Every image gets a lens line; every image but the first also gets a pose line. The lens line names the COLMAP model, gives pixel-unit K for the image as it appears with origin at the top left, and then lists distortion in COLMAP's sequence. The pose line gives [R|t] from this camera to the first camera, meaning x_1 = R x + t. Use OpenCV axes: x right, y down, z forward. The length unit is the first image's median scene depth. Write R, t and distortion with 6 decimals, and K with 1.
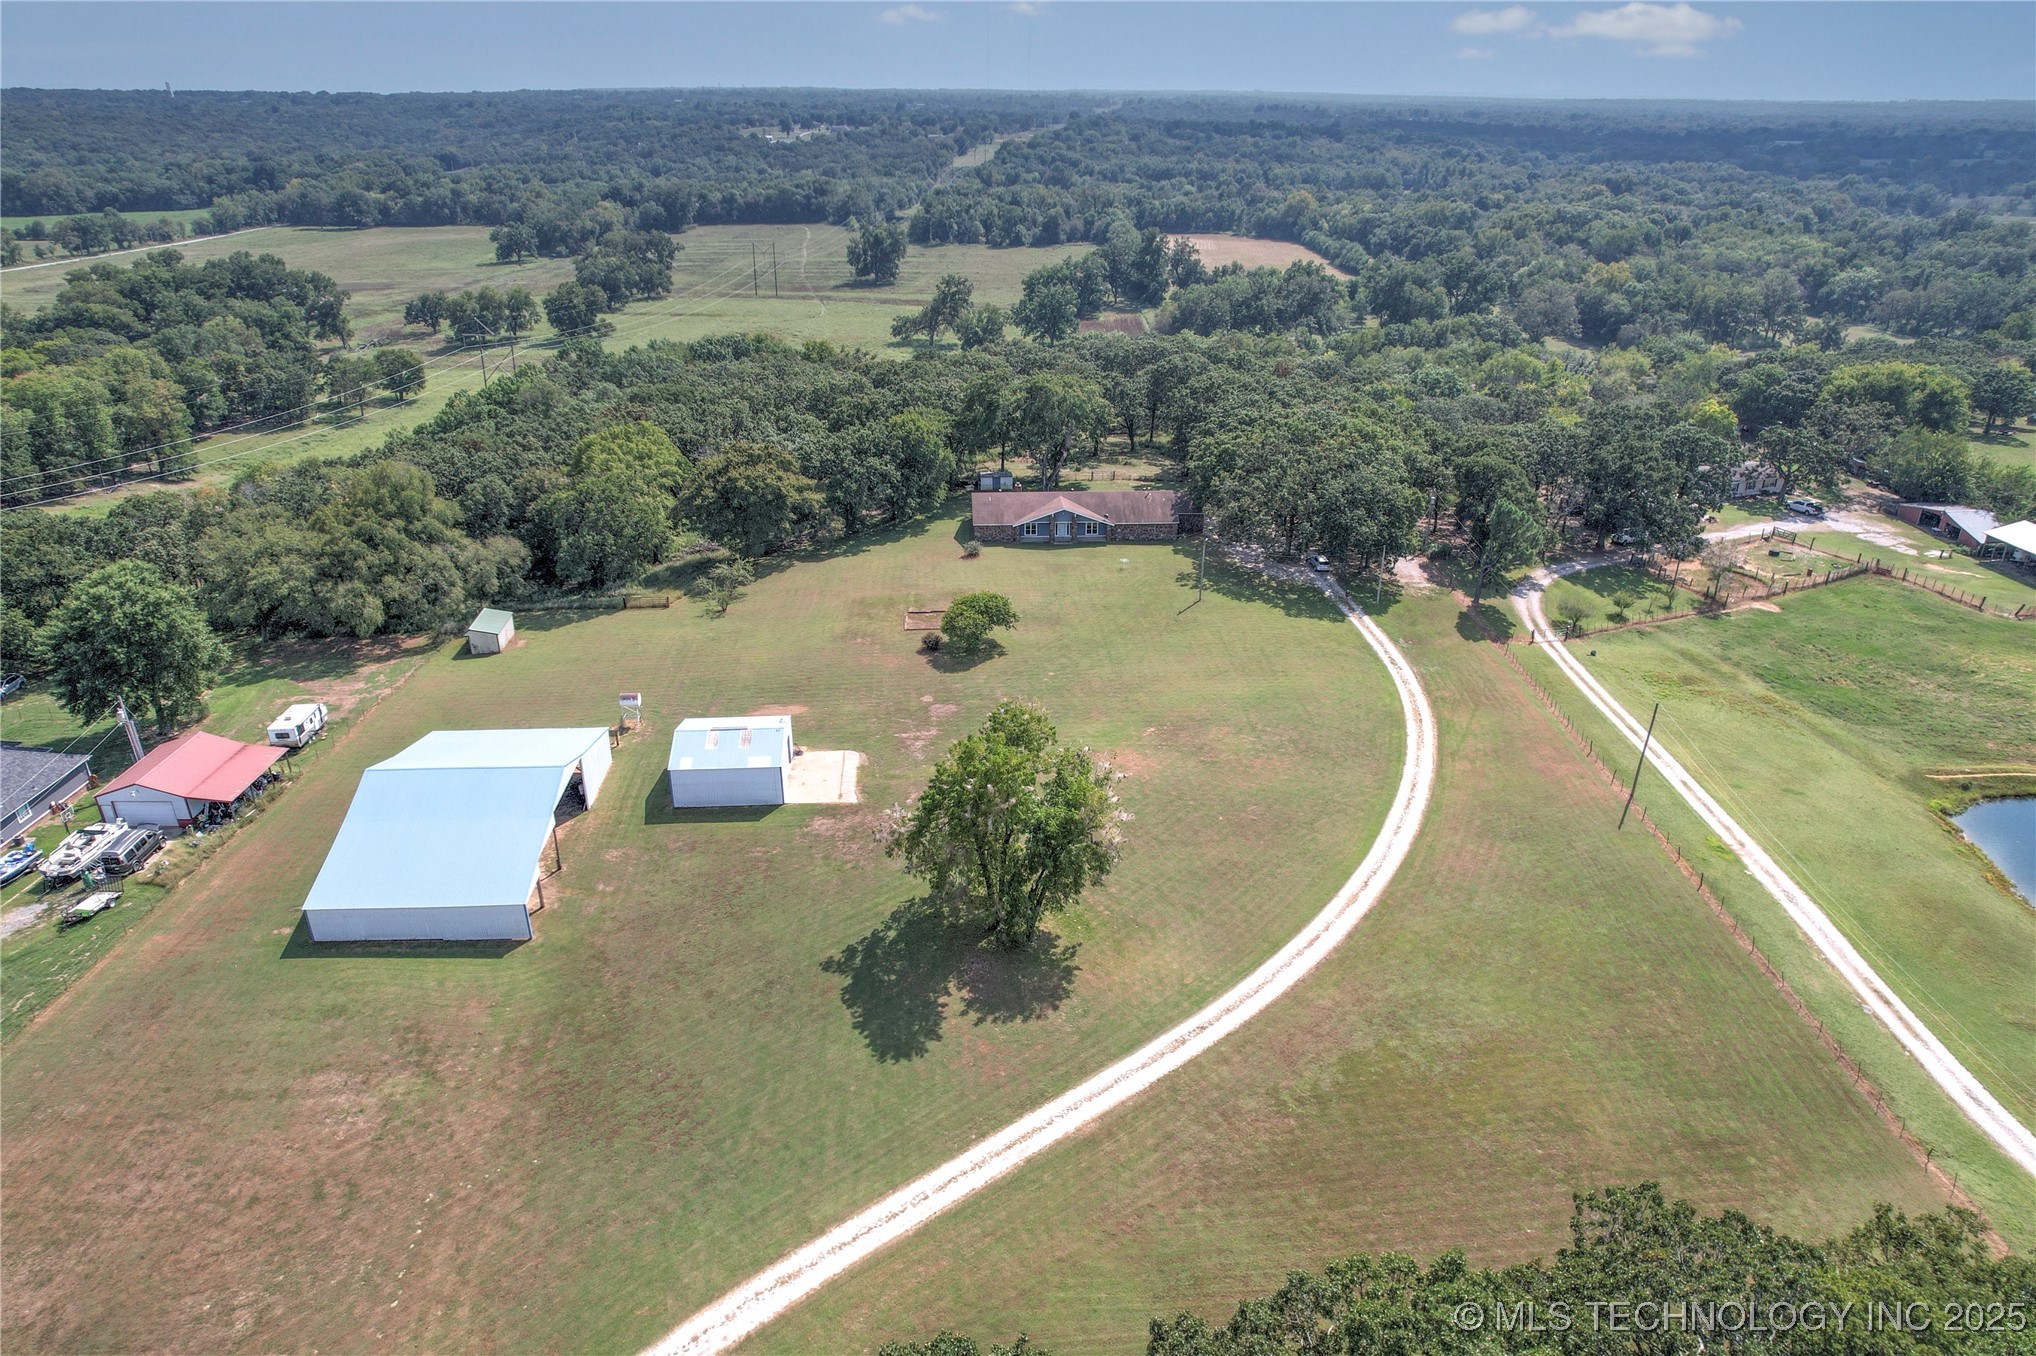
lens RADIAL K [[1261.2, 0, 1018.0], [0, 1261.2, 678.0], [0, 0, 1]] dist [-0.054703, 0.036572]
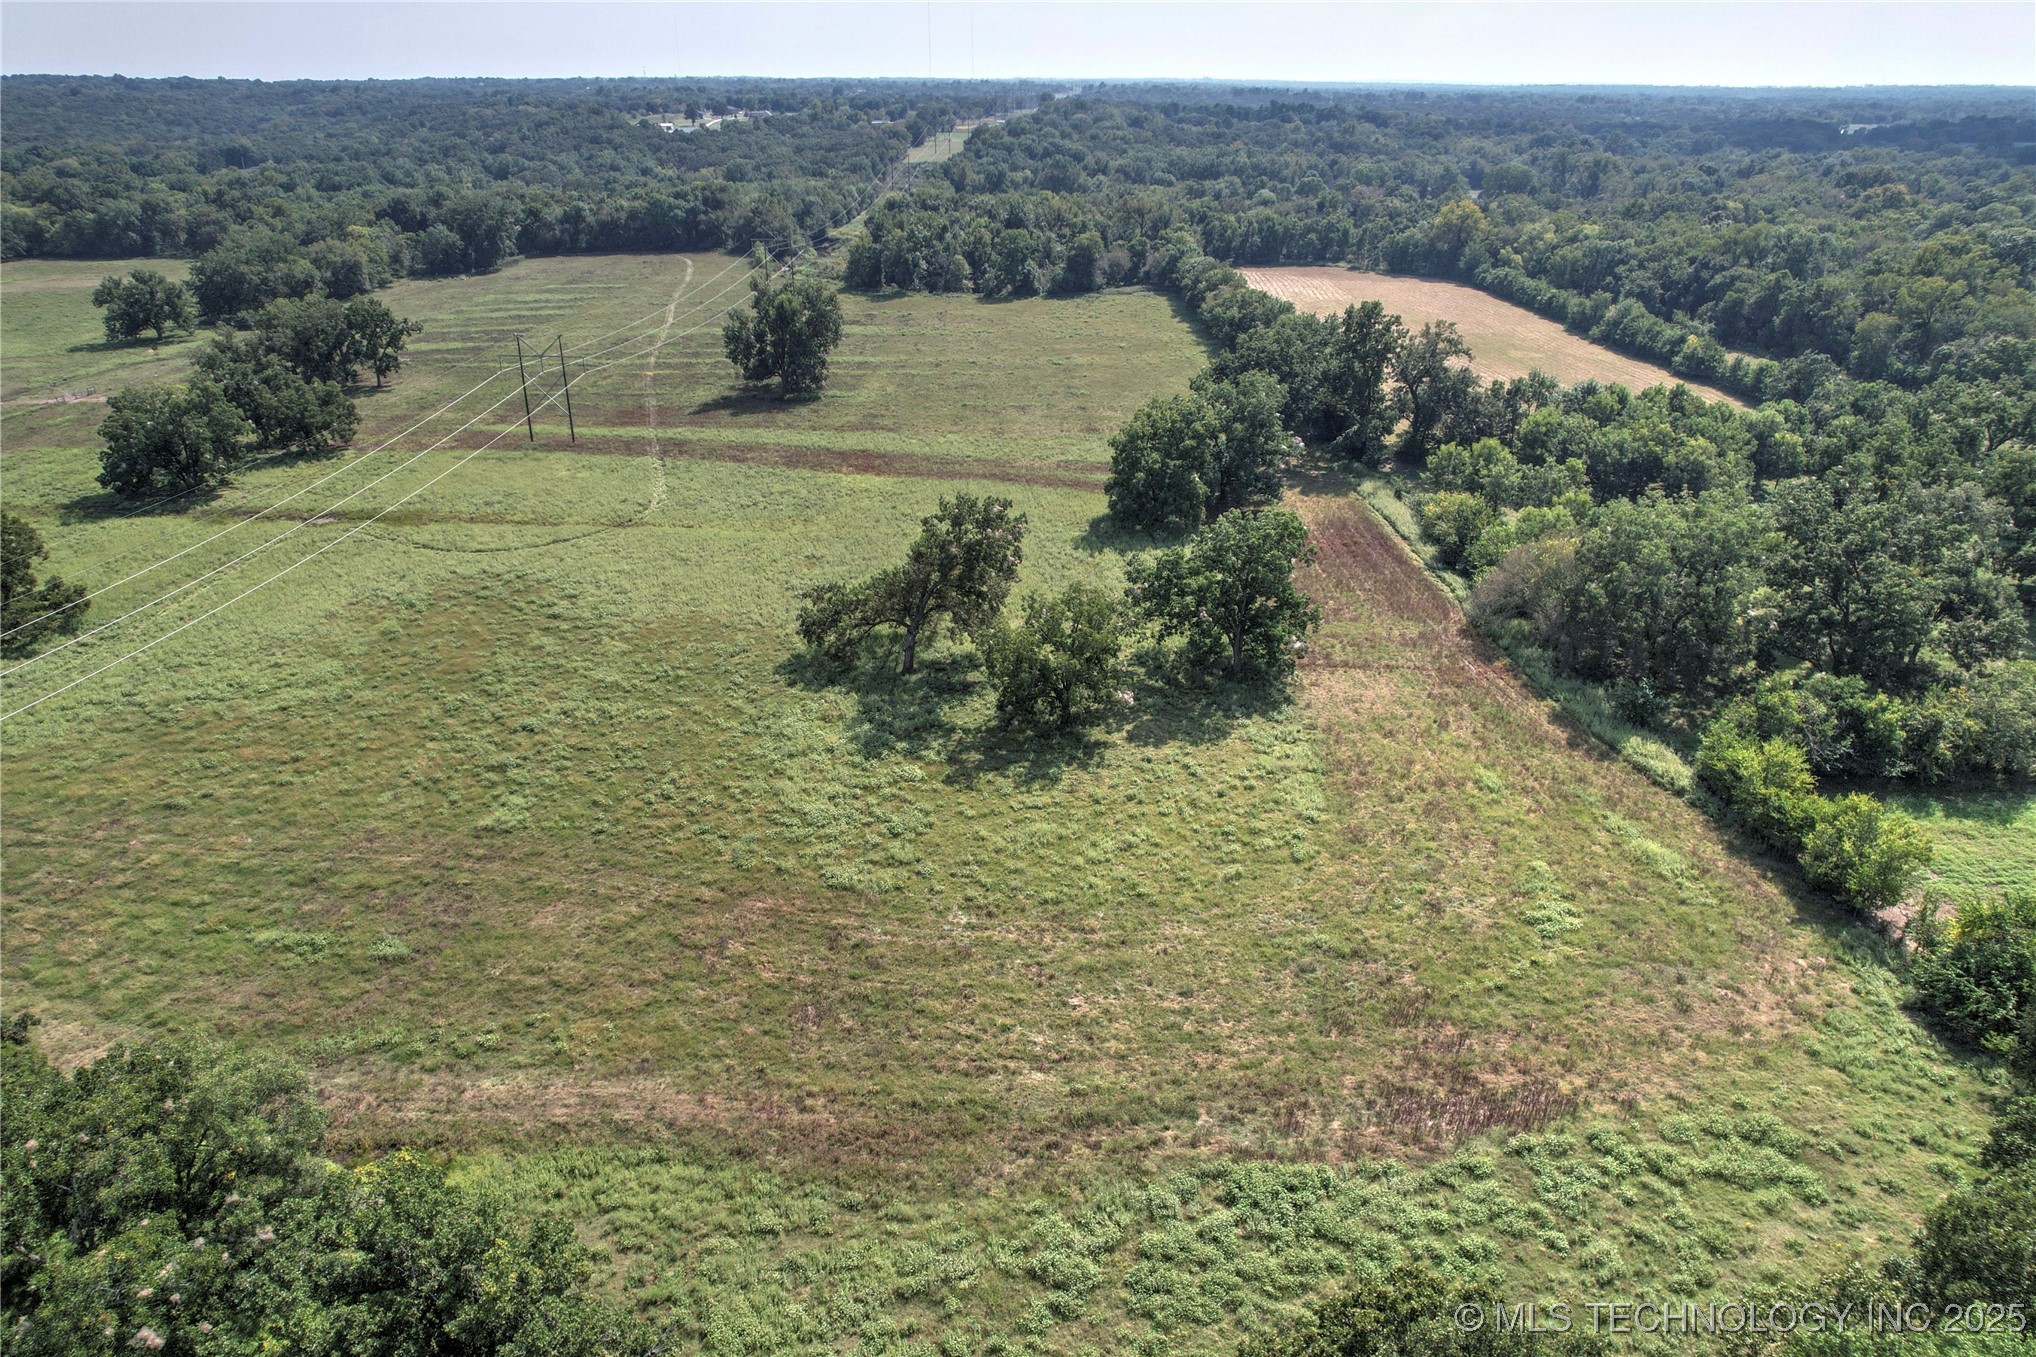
lens RADIAL K [[1261.2, 0, 1018.0], [0, 1261.2, 678.5], [0, 0, 1]] dist [-0.054703, 0.036572]
pose [[0.999066, -0.021992, 0.037200, -0.102591], [0.021739, 0.999738, 0.007199, -0.535707], [-0.037349, -0.006383, 0.999282, 1.280045]]
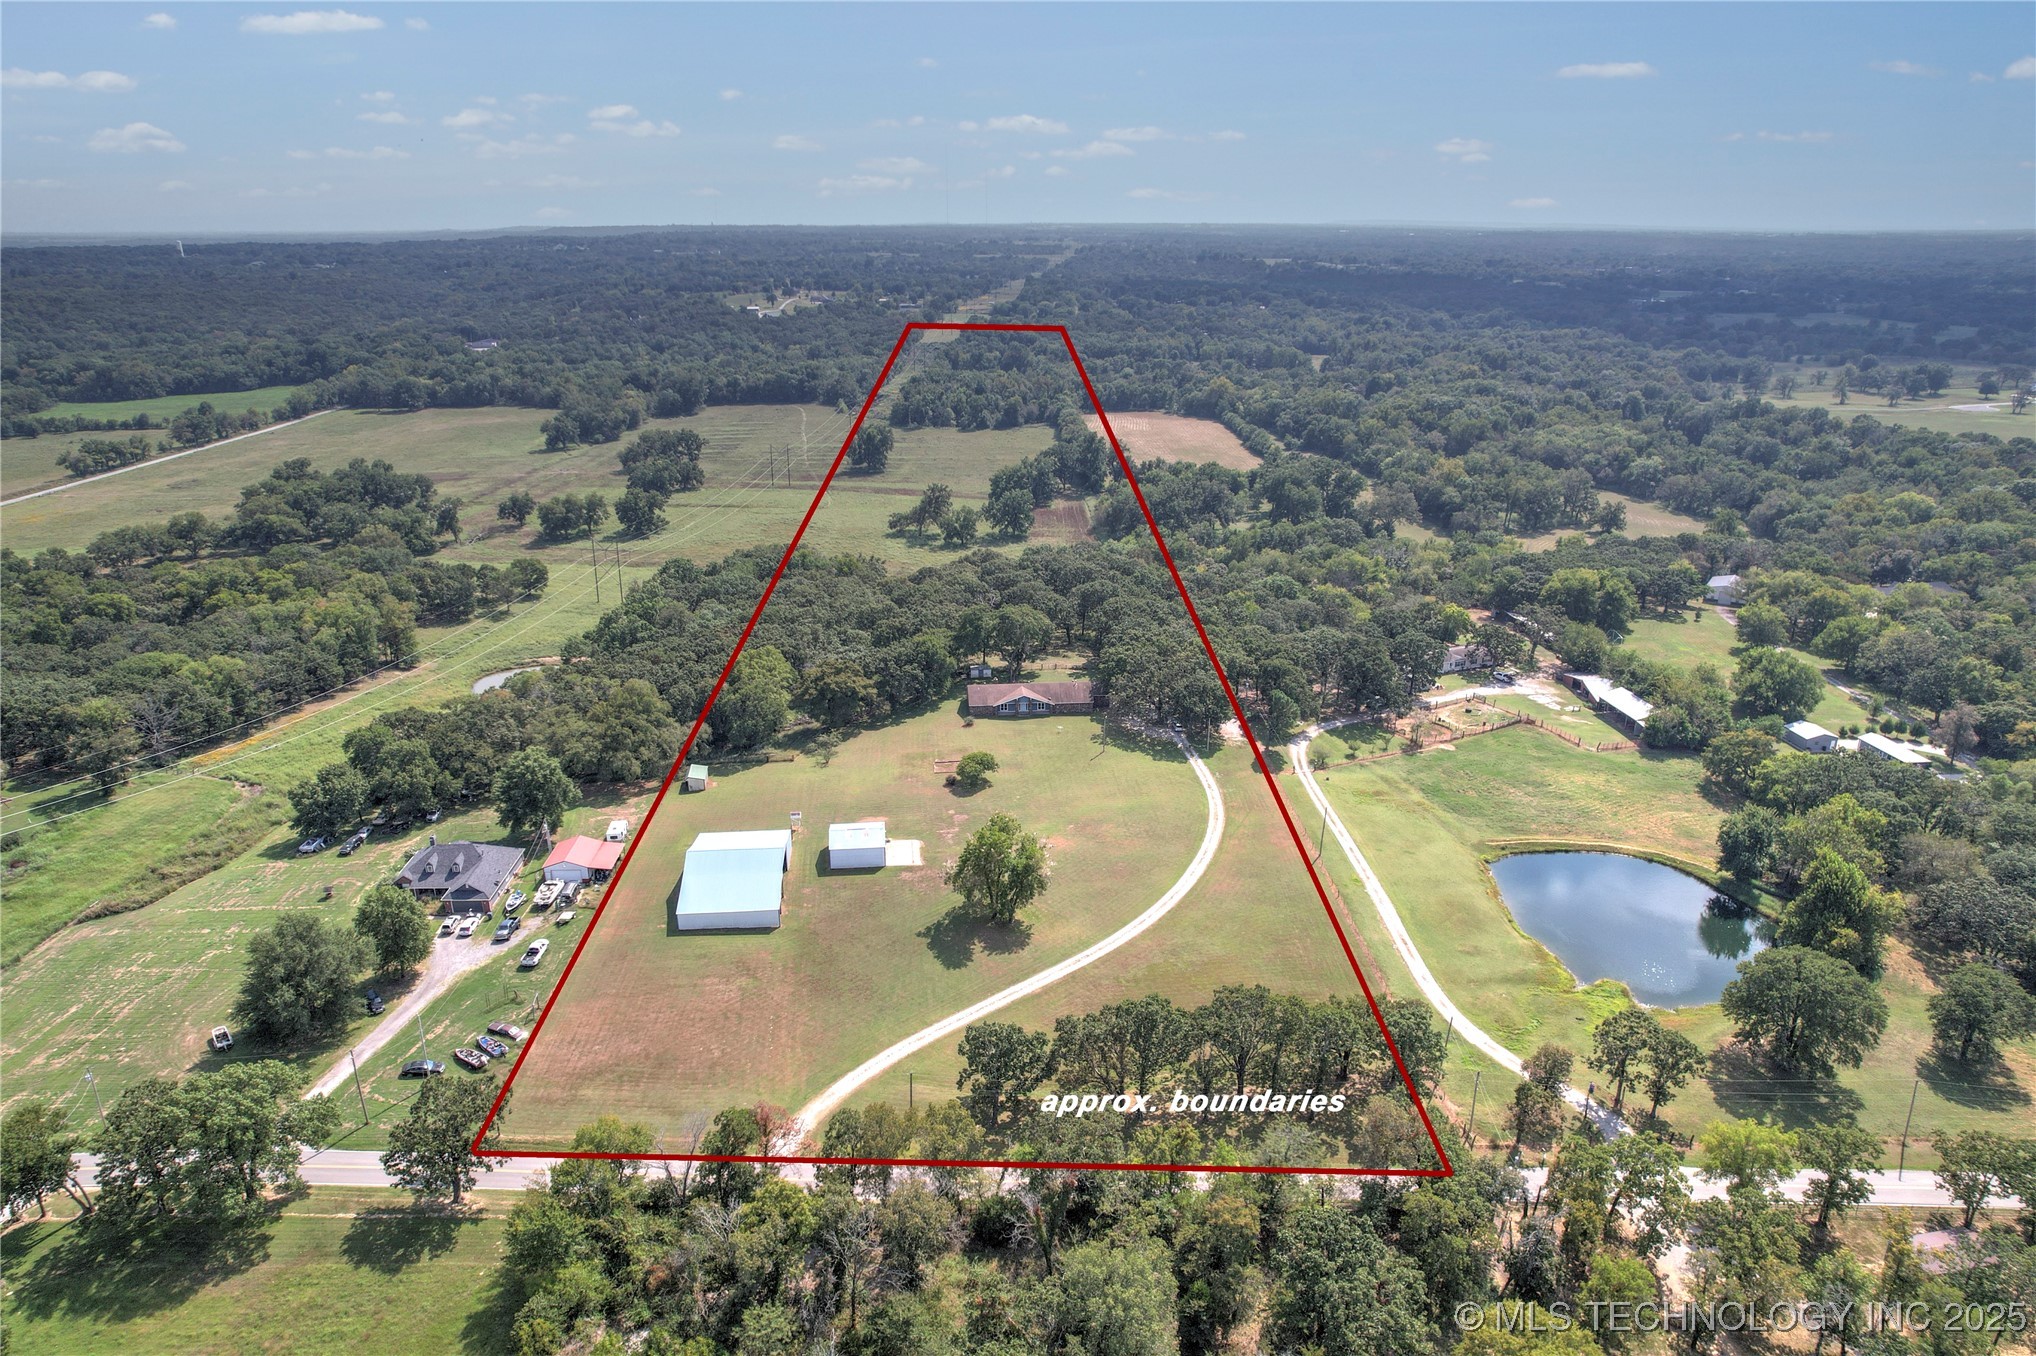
lens RADIAL K [[1261.2, 0, 1018.0], [0, 1261.2, 678.0], [0, 0, 1]] dist [-0.054703, 0.036572]
pose [[0.999487, -0.015364, 0.028106, -0.014840], [0.017804, 0.995897, -0.088721, -0.008648], [-0.026627, 0.089176, 0.995660, -0.550335]]
